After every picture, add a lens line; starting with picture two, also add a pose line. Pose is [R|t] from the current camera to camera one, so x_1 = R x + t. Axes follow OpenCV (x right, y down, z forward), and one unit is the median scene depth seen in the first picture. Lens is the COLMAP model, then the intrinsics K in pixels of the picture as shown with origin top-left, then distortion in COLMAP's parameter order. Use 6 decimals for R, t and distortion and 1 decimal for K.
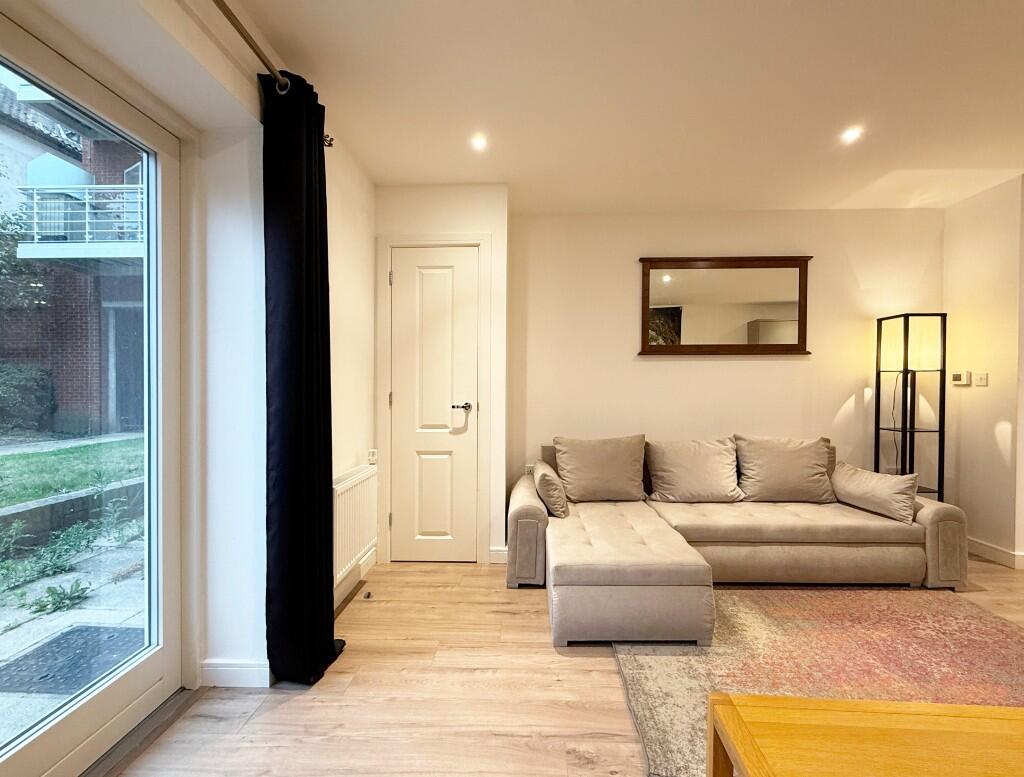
lens RADIAL K [[487.9, 0, 514.3], [0, 487.9, 386.5], [0, 0, 1]] dist [0.000994, -0.001013]
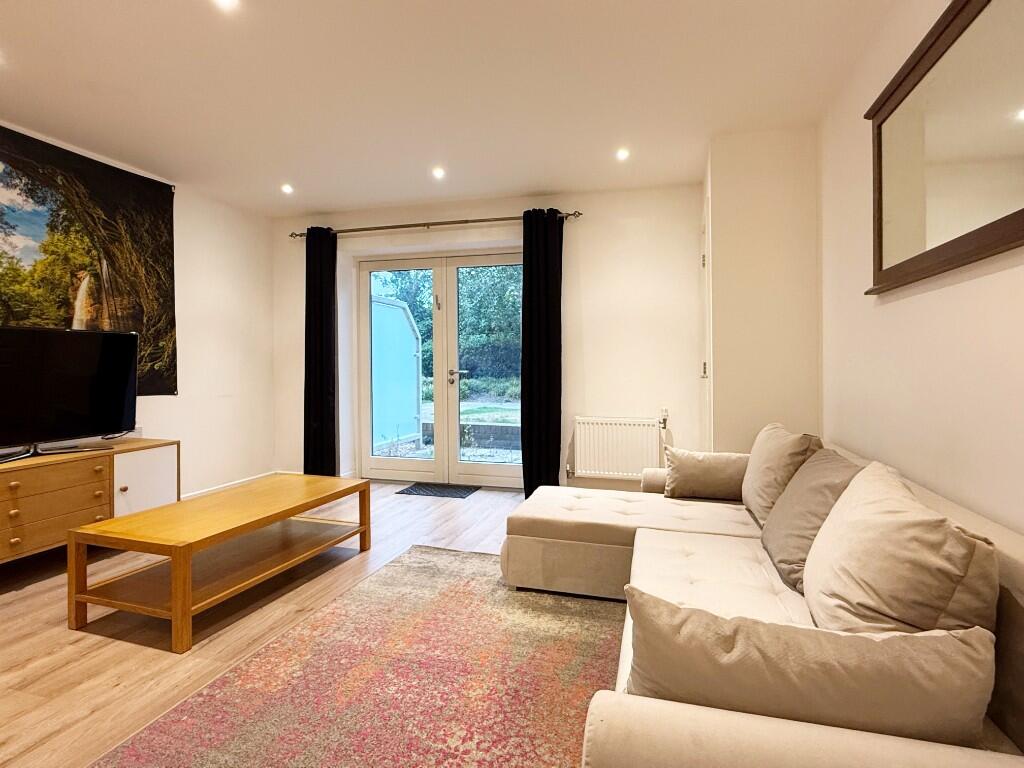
lens RADIAL K [[546.7, 0, 514.6], [0, 546.7, 356.6], [0, 0, 1]] dist [-0.003633, -0.000298]
pose [[-0.247501, -0.005920, -0.968870, 1.258990], [0.010632, 0.999905, -0.008825, 0.005832], [0.968829, -0.012486, -0.247414, 1.037105]]
